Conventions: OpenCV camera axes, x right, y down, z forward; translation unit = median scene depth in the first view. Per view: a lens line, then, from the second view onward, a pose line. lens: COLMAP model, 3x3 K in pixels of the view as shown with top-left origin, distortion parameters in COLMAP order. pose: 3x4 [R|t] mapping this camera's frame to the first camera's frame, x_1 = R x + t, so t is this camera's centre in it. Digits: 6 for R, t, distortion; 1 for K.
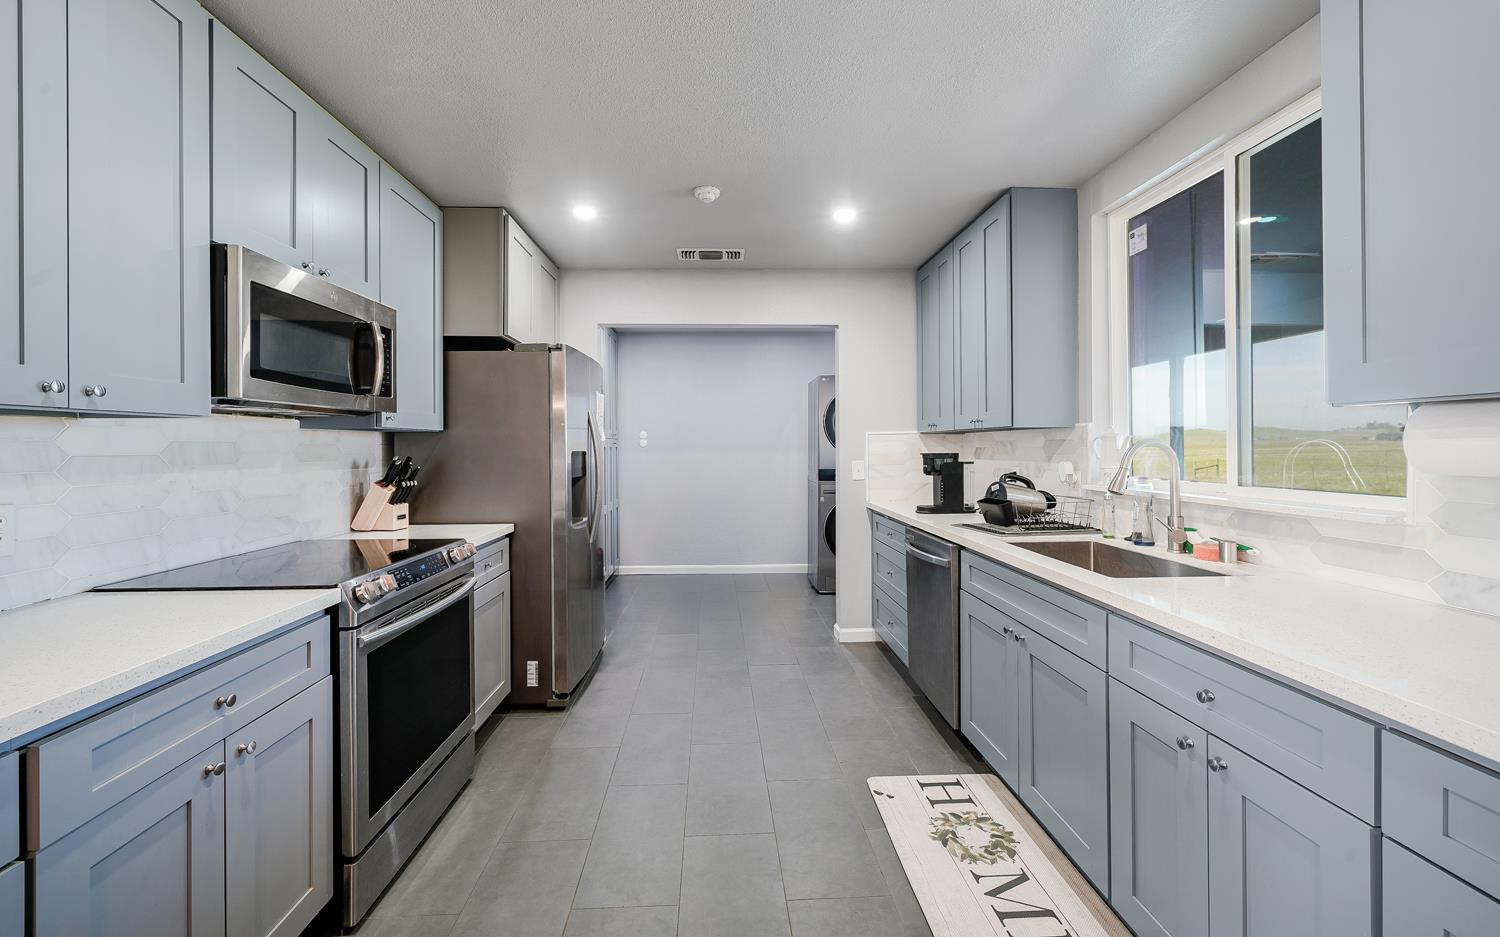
lens RADIAL K [[595.7, 0, 766.6], [0, 595.7, 418.1], [0, 0, 1]] dist [-0.016403, -0.000120]
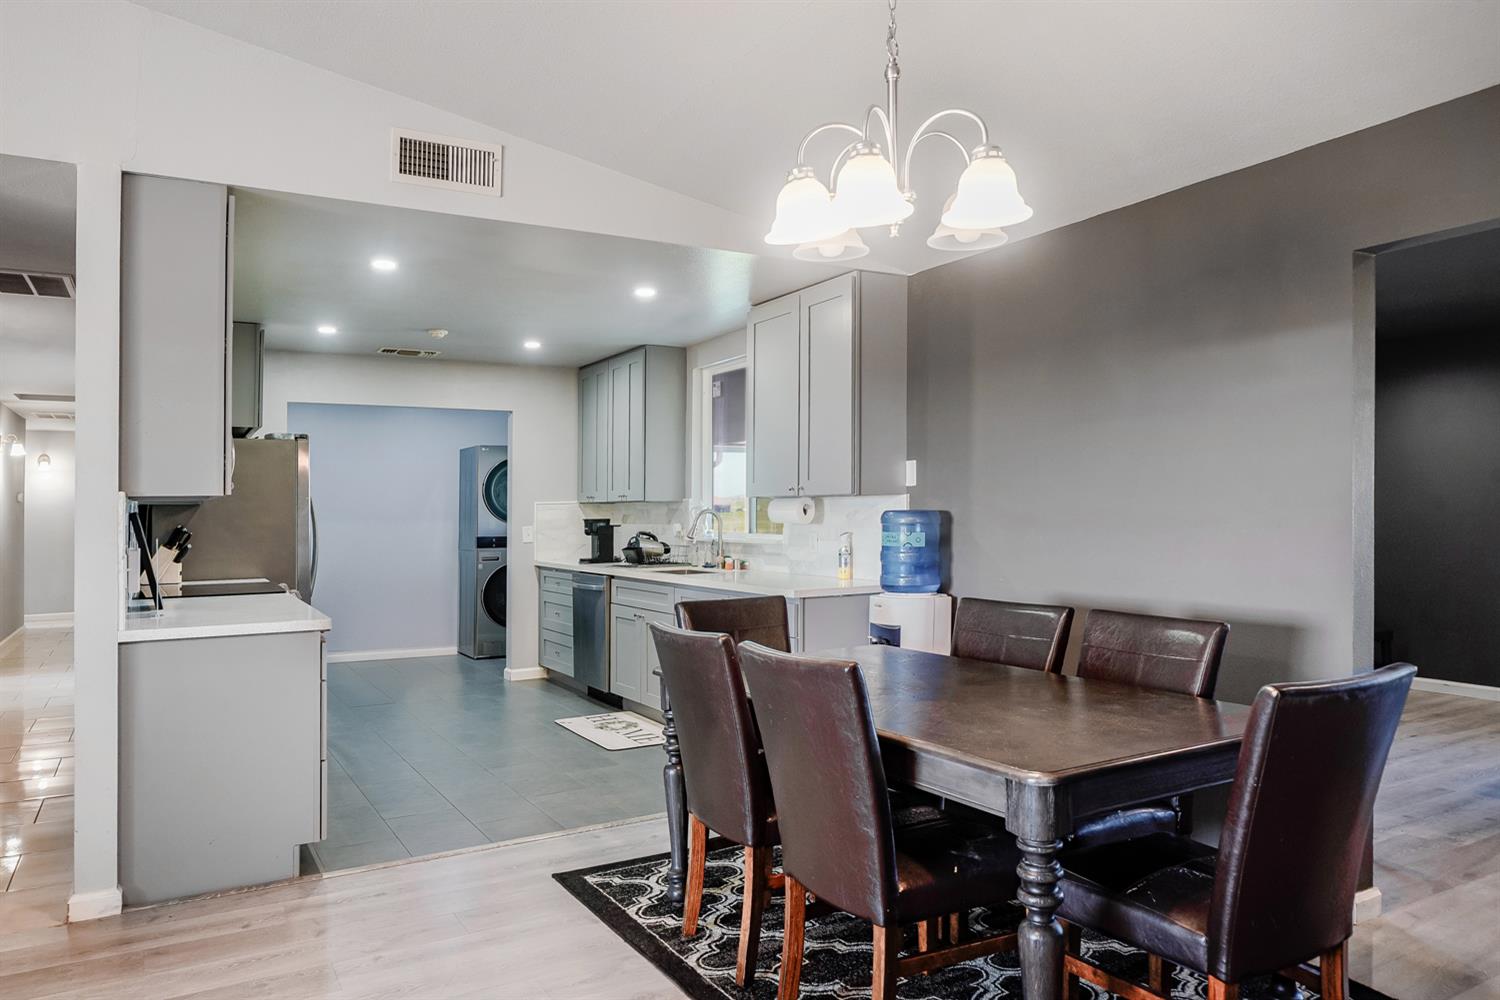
lens RADIAL K [[1000.5, 0, 752.8], [0, 1000.5, 497.4], [0, 0, 1]] dist [-0.003007, 0.000265]
pose [[0.897296, 0.001281, 0.441427, -0.466140], [-0.014802, 0.999521, 0.027188, -0.067749], [-0.441180, -0.030929, 0.896885, -1.411845]]
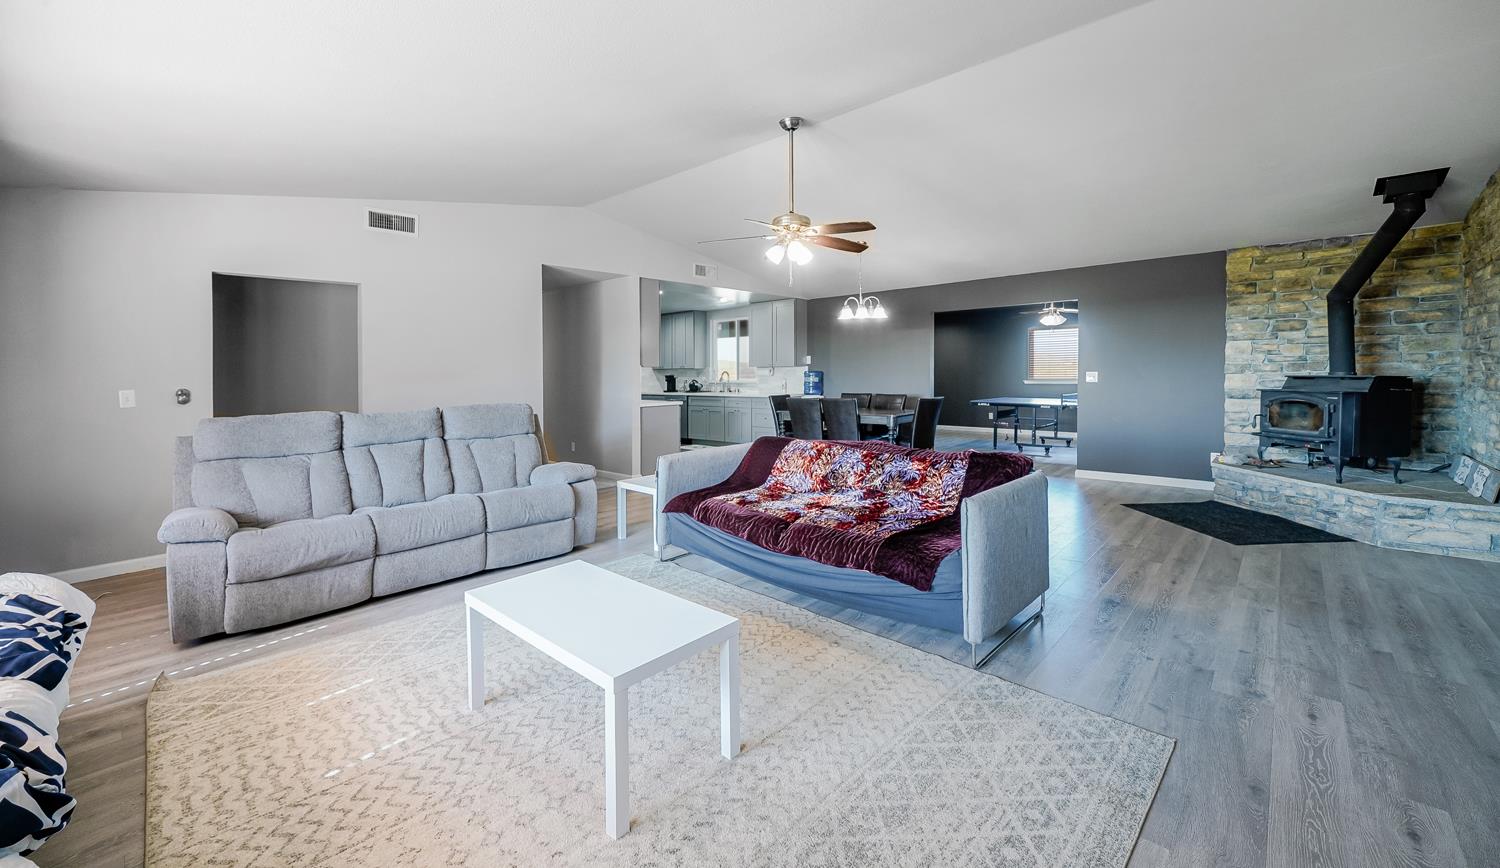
lens RADIAL K [[591.8, 0, 773.4], [0, 591.8, 380.1], [0, 0, 1]] dist [0.000218, 0.000080]
pose [[0.712681, -0.016038, 0.701305, -2.038553], [-0.021876, 0.998744, 0.045071, -0.100512], [-0.701147, -0.047463, 0.711436, -2.277554]]
